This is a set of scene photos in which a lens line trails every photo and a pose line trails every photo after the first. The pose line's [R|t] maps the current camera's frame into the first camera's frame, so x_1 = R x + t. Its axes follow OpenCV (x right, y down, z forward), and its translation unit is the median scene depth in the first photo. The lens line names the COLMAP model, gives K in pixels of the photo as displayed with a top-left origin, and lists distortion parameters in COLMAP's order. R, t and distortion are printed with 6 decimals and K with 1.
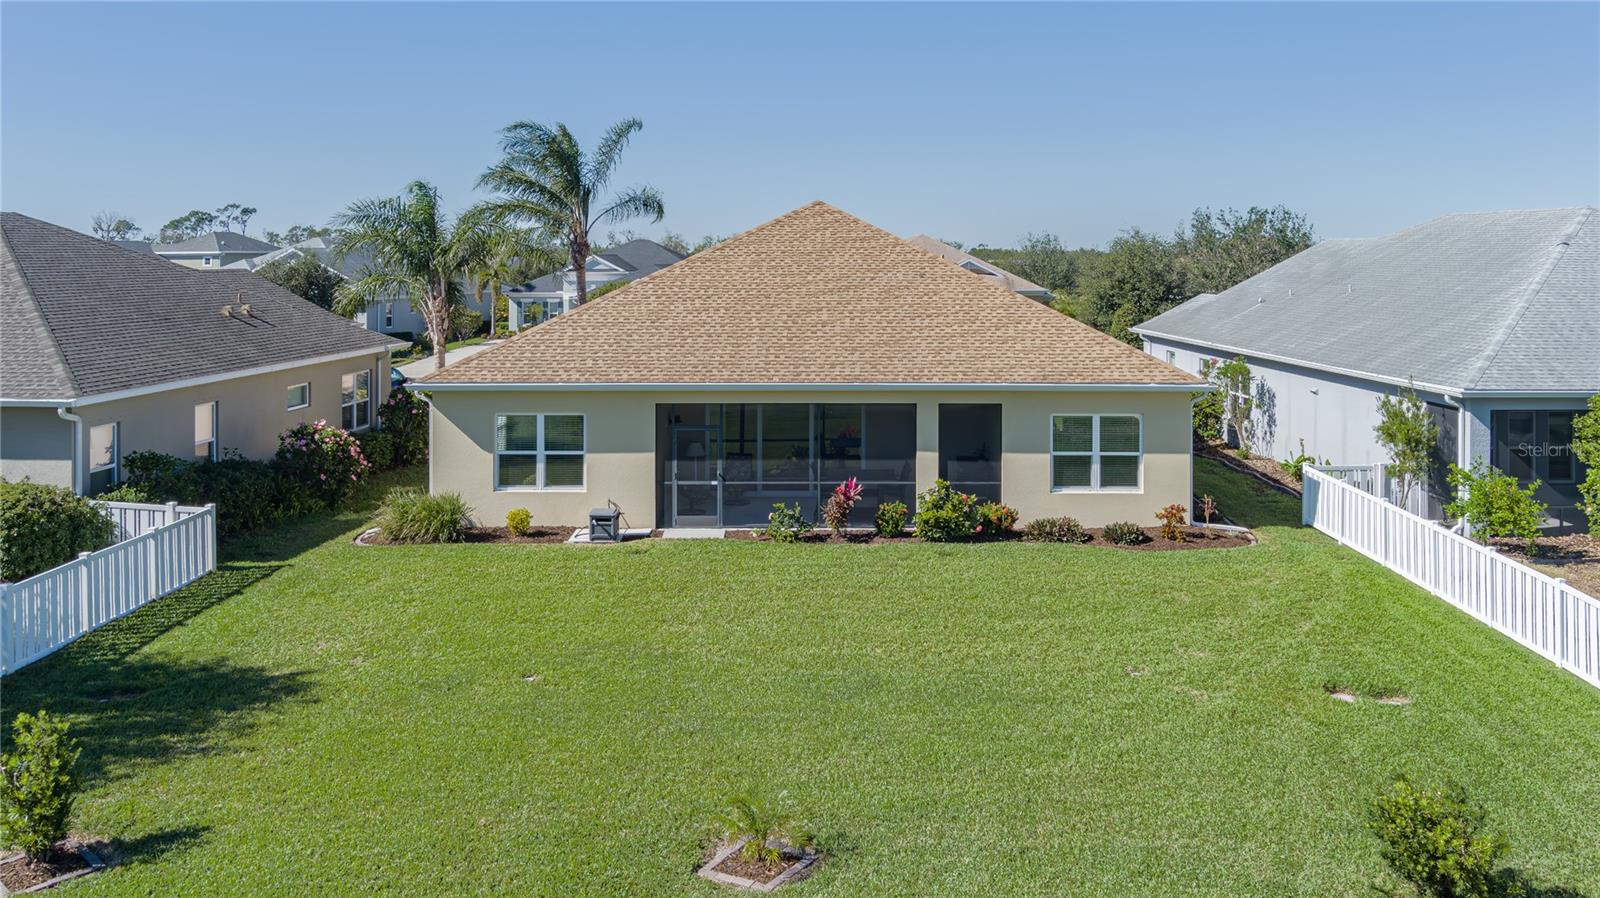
lens RADIAL K [[1387.8, 0, 800.0], [0, 1387.8, 449.0], [0, 0, 1]] dist [-0.045994, -0.006544]
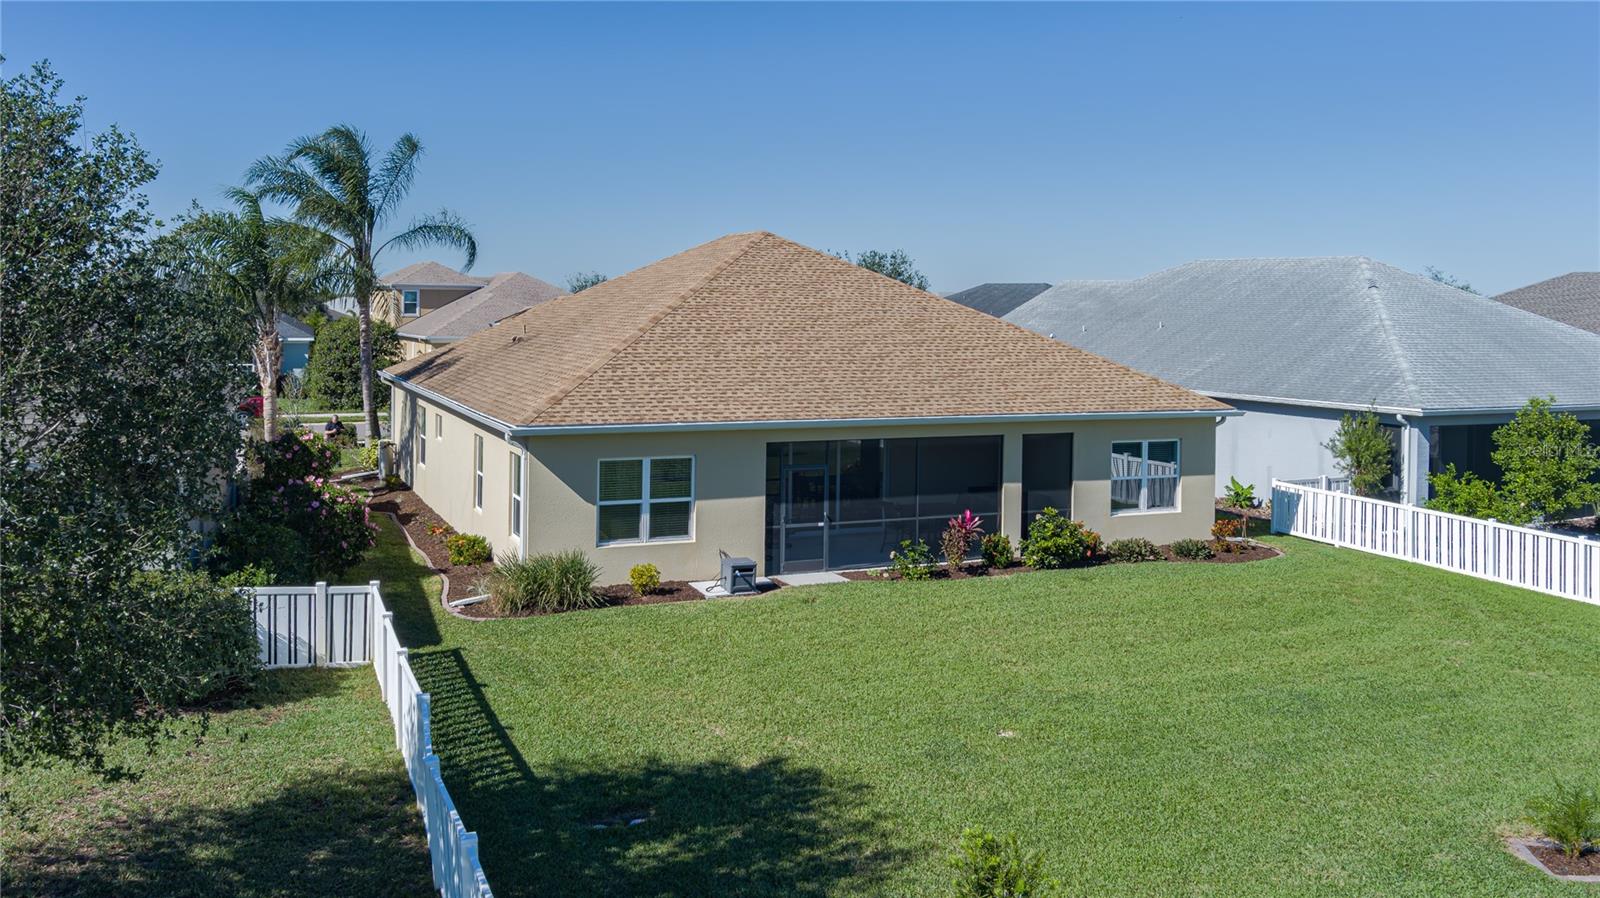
lens RADIAL K [[1387.8, 0, 800.0], [0, 1387.8, 449.0], [0, 0, 1]] dist [-0.045994, -0.006544]
pose [[0.907365, -0.032078, 0.419117, -0.484220], [0.044148, 0.998842, -0.019129, -0.009866], [-0.418018, 0.035861, 0.907731, 0.142094]]
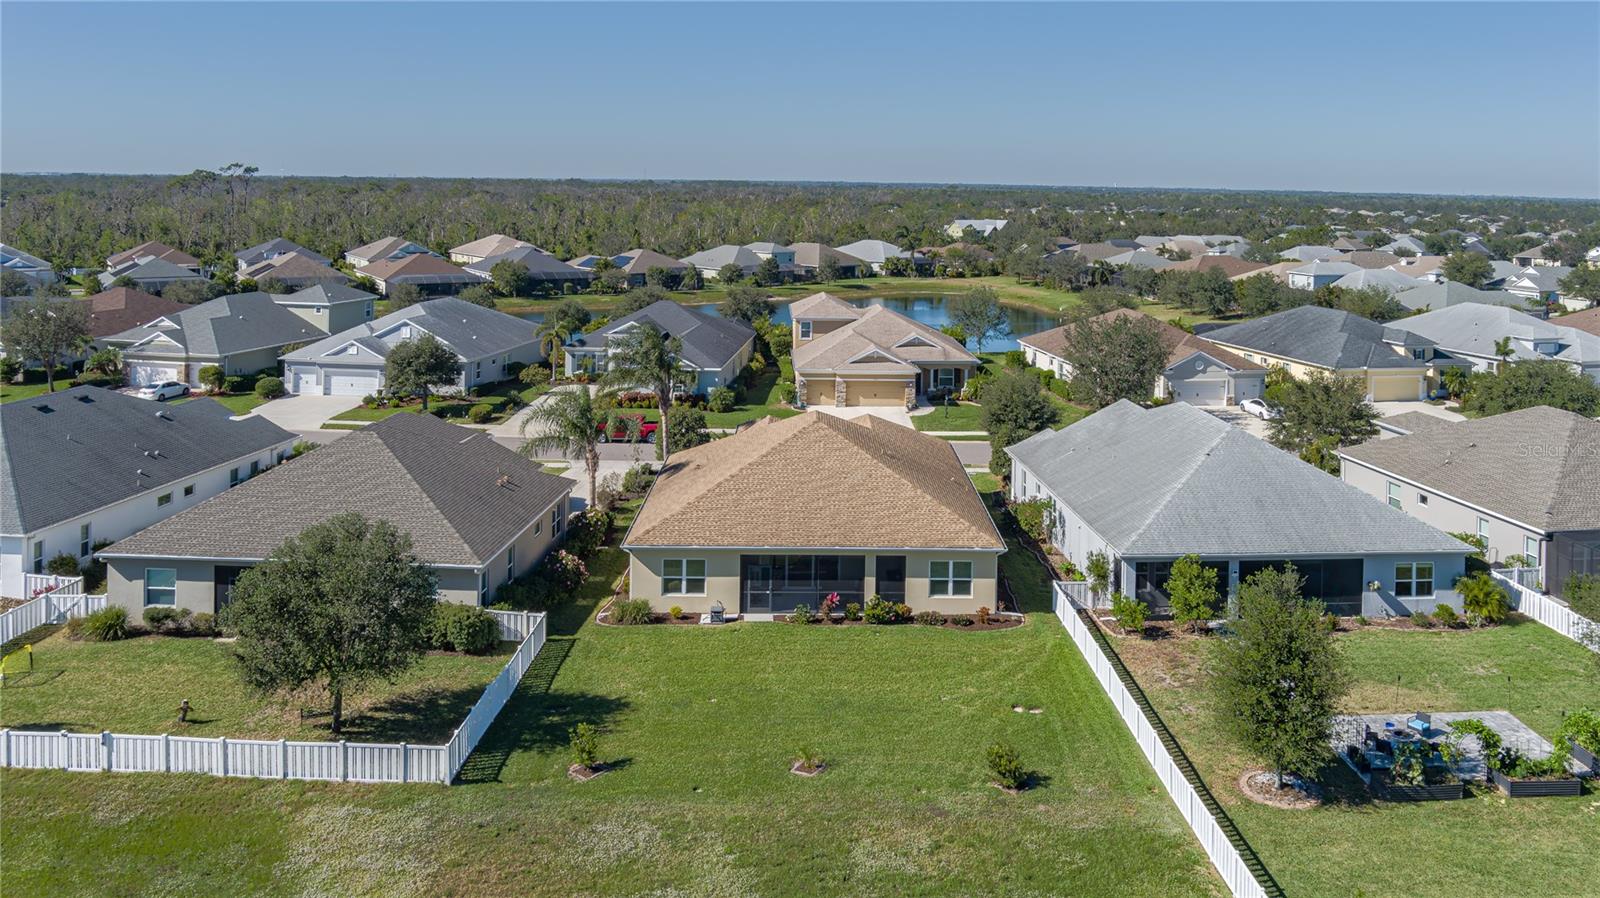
lens RADIAL K [[1387.8, 0, 800.0], [0, 1387.8, 449.0], [0, 0, 1]] dist [-0.045994, -0.006544]
pose [[0.999771, 0.003958, 0.021033, -0.059509], [-0.005077, 0.998559, 0.053420, -0.307952], [-0.020792, -0.053515, 0.998351, -1.091202]]
